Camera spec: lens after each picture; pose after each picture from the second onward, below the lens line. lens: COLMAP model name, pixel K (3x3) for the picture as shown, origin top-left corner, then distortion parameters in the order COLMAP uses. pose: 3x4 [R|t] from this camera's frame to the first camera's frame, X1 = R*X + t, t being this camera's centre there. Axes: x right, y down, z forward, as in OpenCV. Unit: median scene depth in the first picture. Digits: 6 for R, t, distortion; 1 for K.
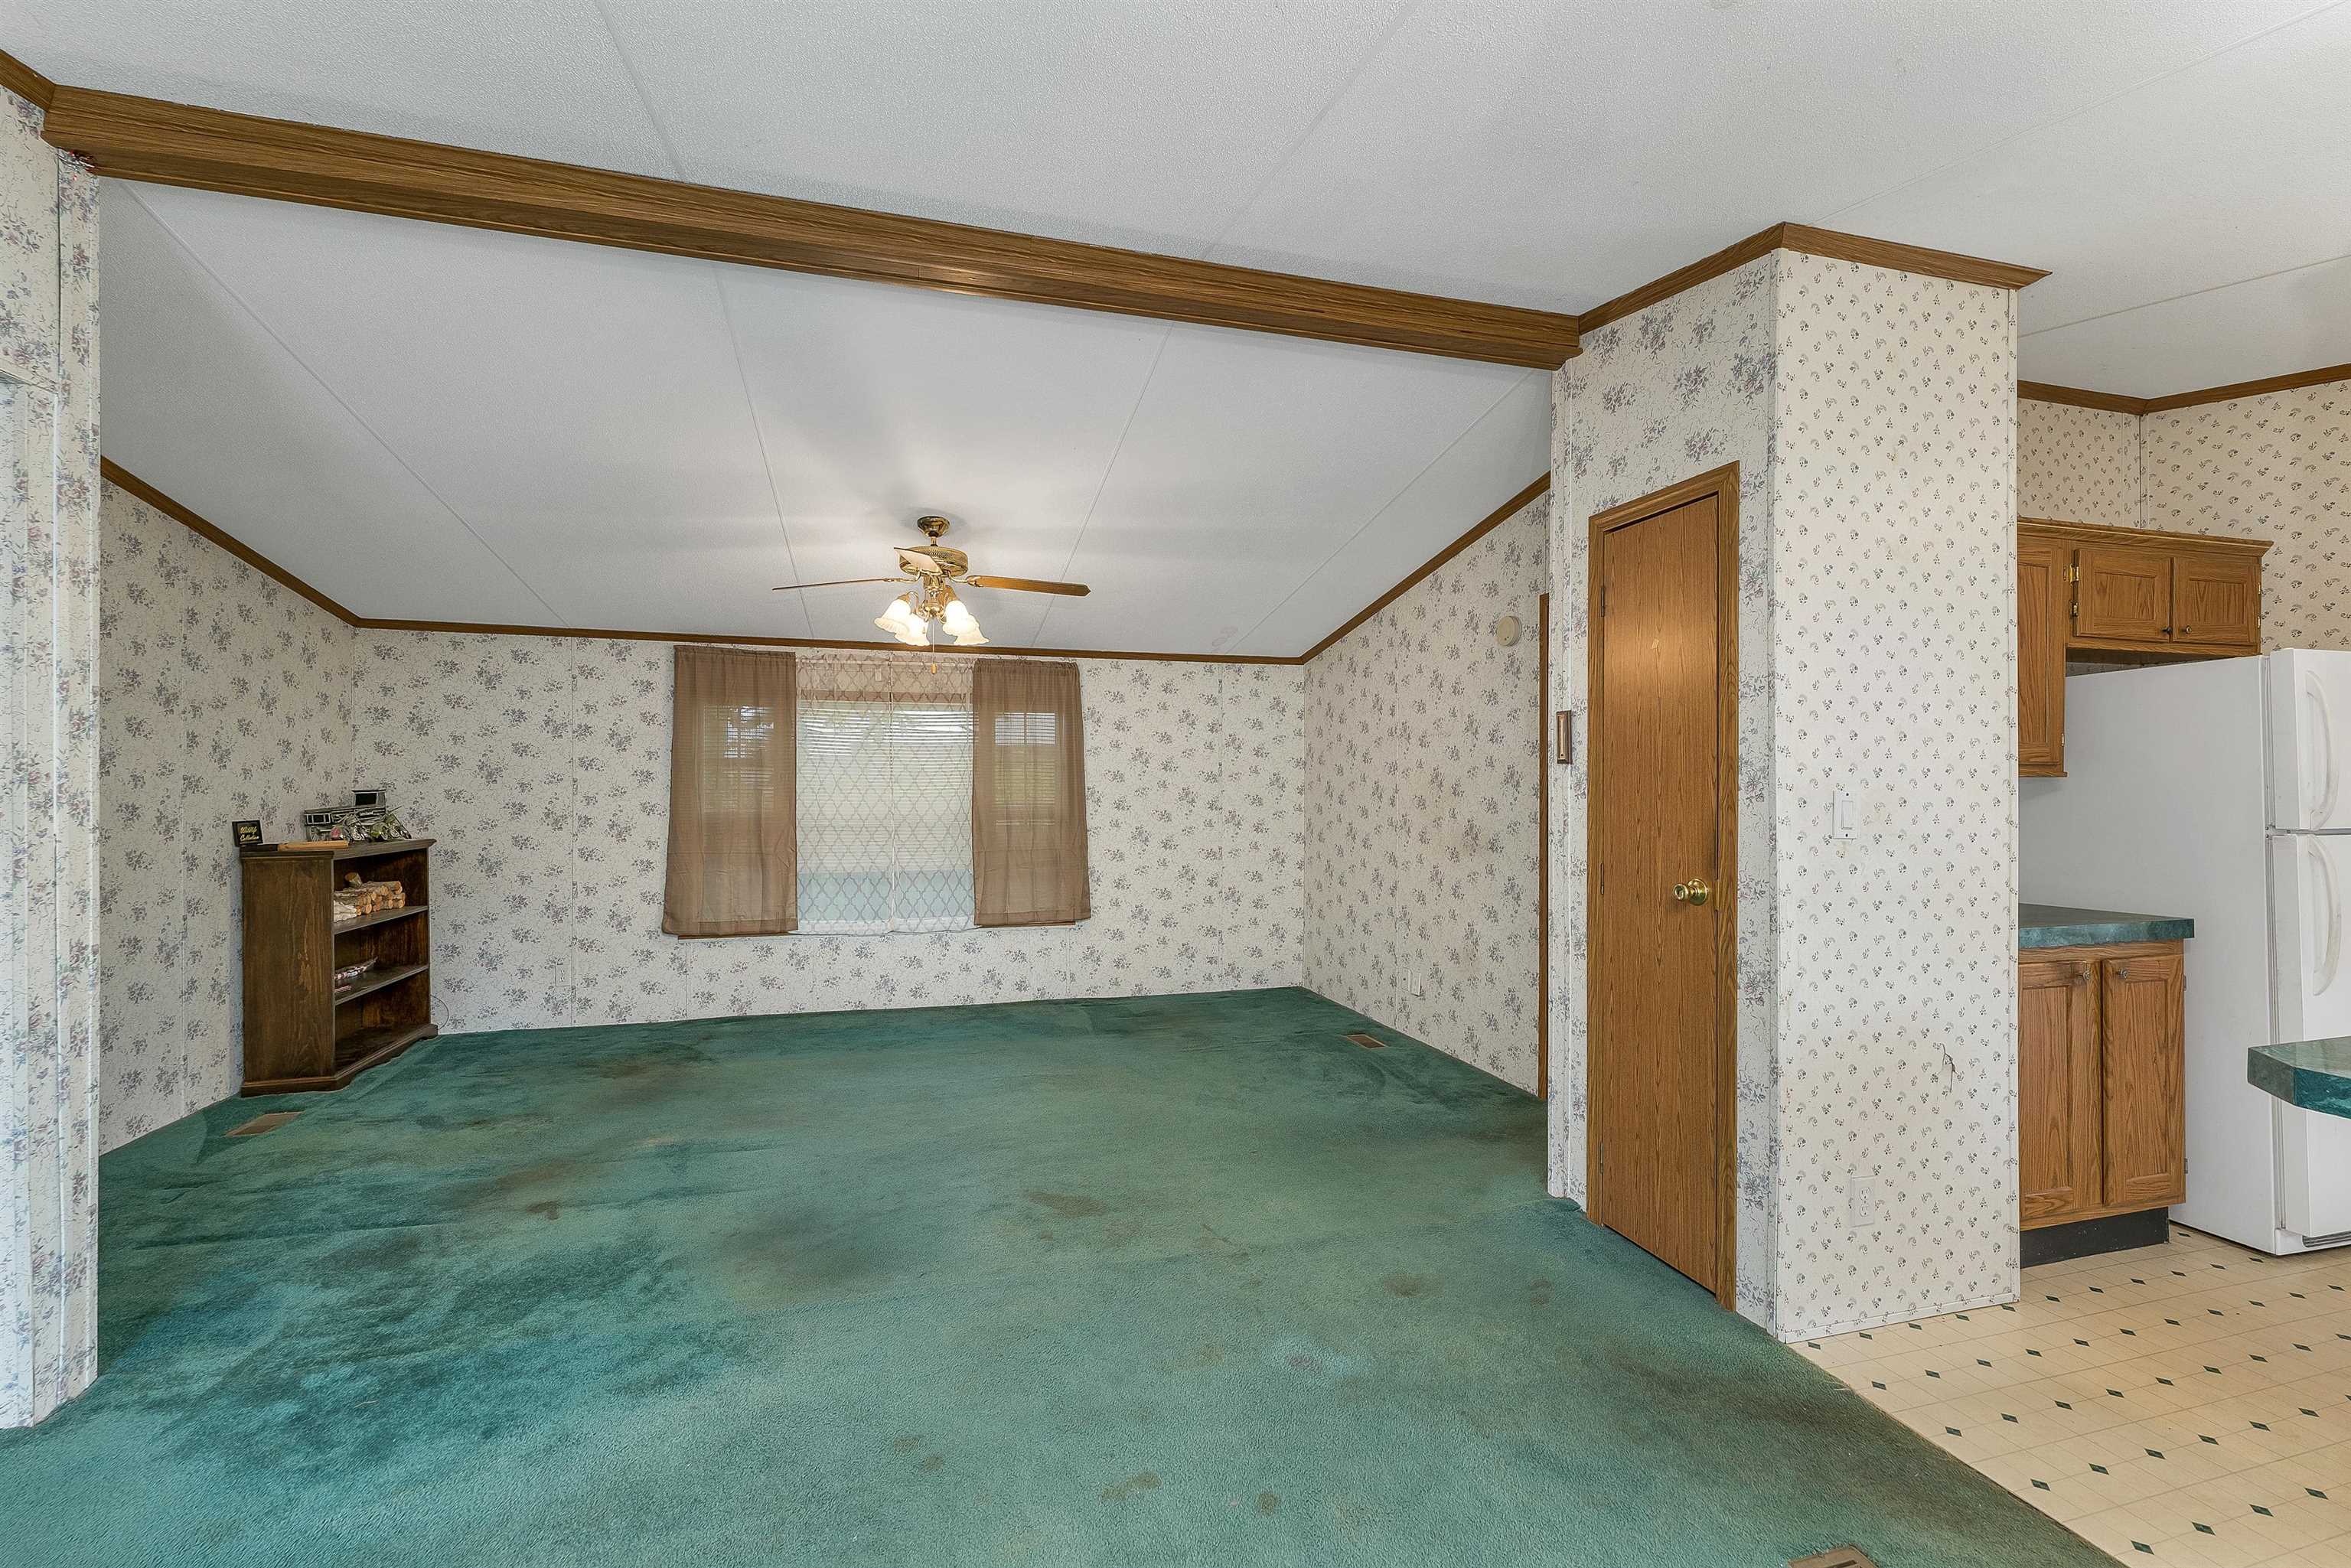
lens RADIAL K [[971.3, 0, 1165.6], [0, 971.3, 788.7], [0, 0, 1]] dist [0.000699, 0.000085]
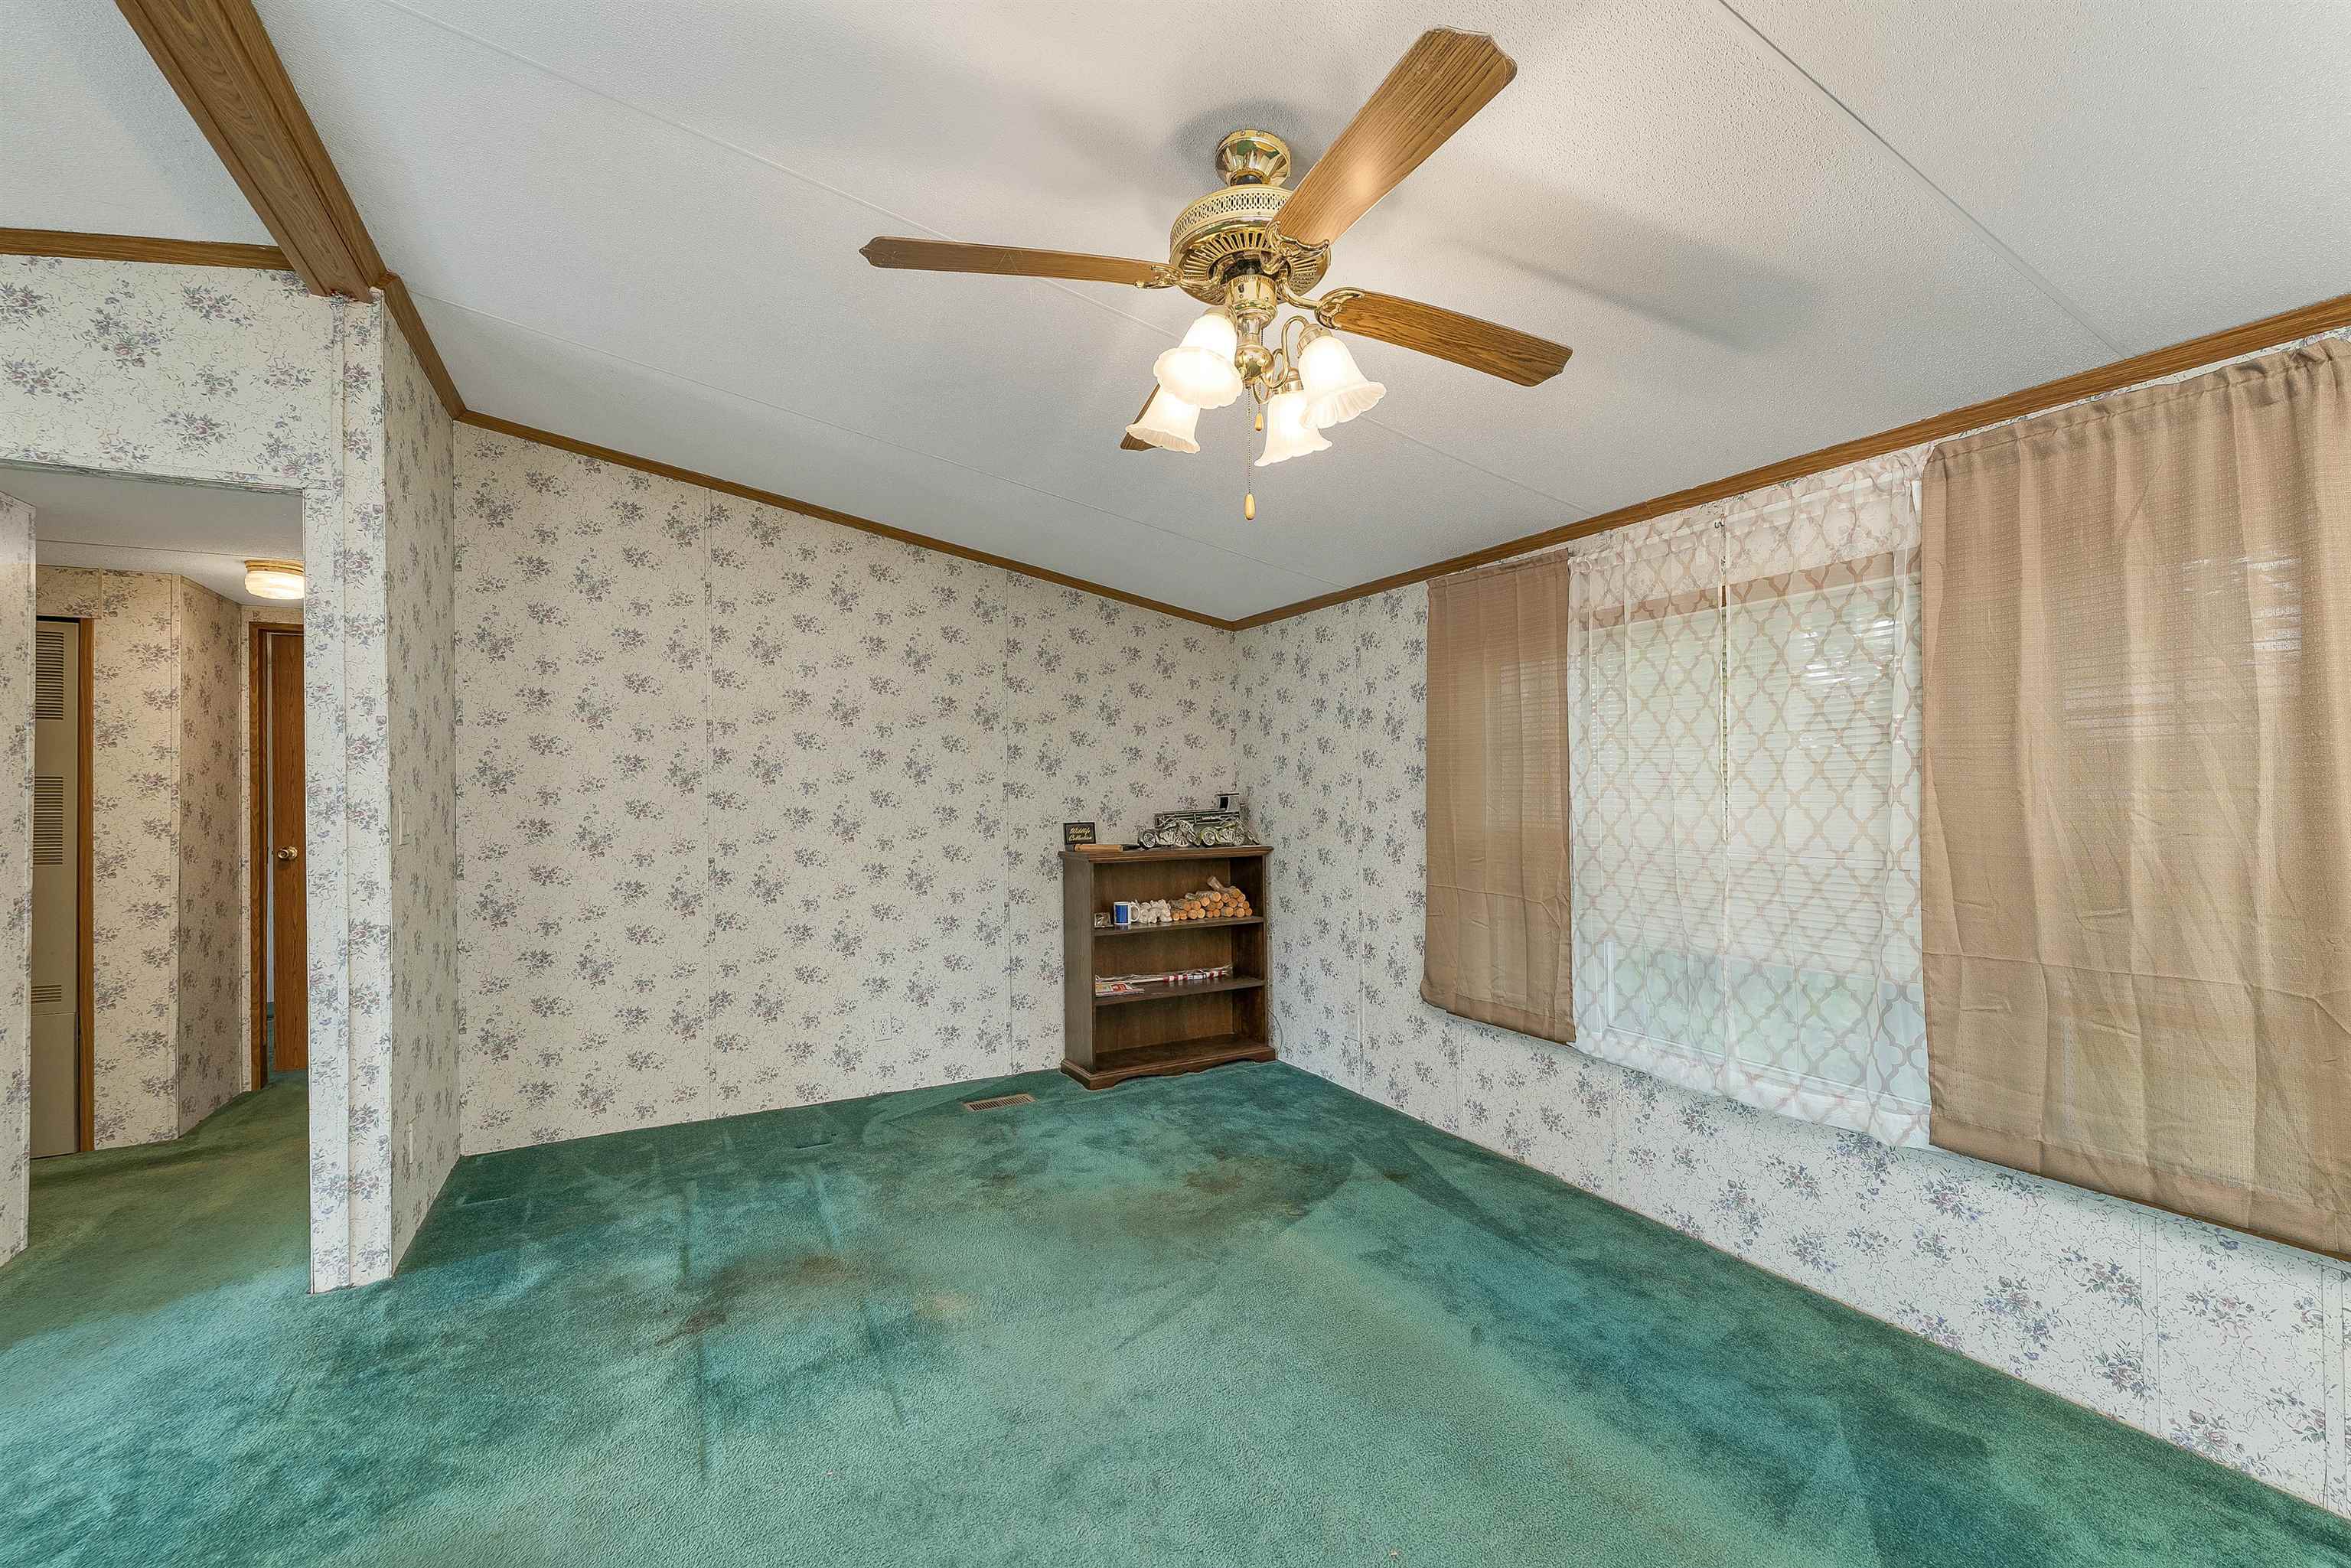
lens RADIAL K [[971.3, 0, 1165.6], [0, 971.3, 788.7], [0, 0, 1]] dist [0.000699, 0.000085]
pose [[0.209018, -0.005416, -0.977897, 0.126643], [0.007335, 0.999965, -0.003970, -0.000331], [0.977884, -0.006343, 0.209050, 0.688898]]
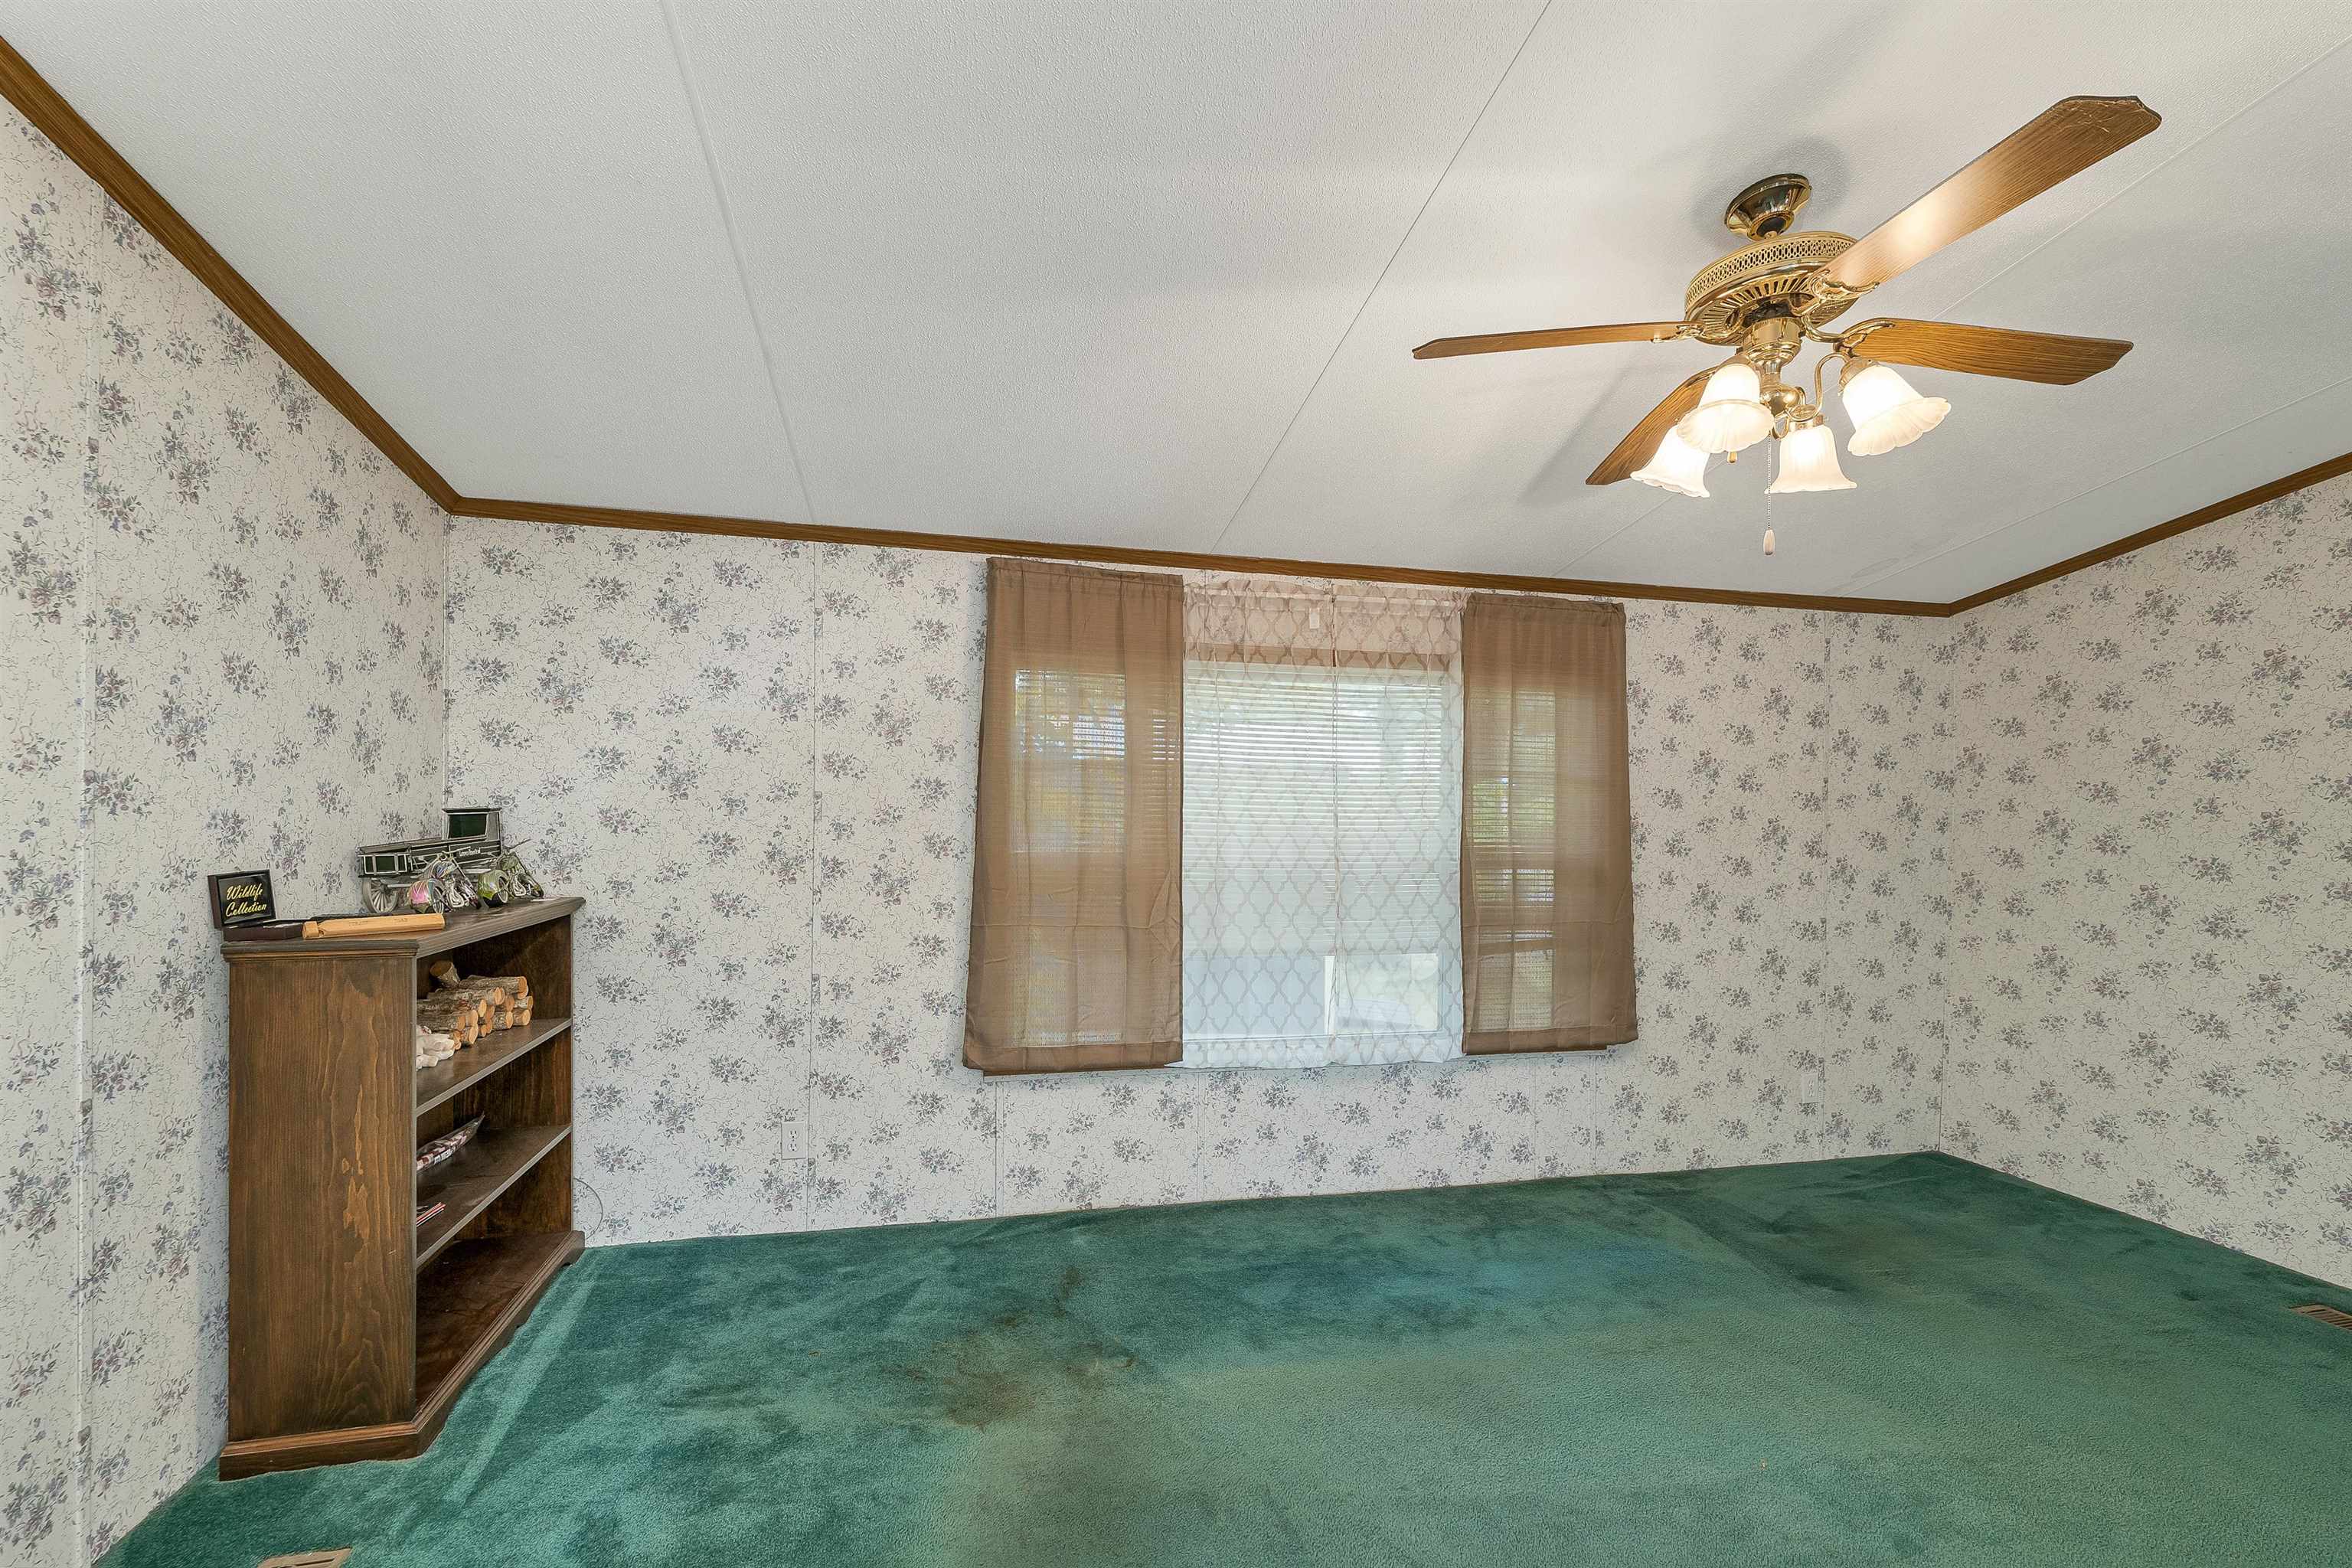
lens RADIAL K [[1016.3, 0, 1171.5], [0, 1016.3, 814.7], [0, 0, 1]] dist [0.001642, -0.000614]
pose [[0.998539, 0.011769, -0.052734, -0.374329], [-0.011668, 0.999929, 0.002214, -0.001033], [0.052756, -0.001595, 0.998606, 0.423828]]
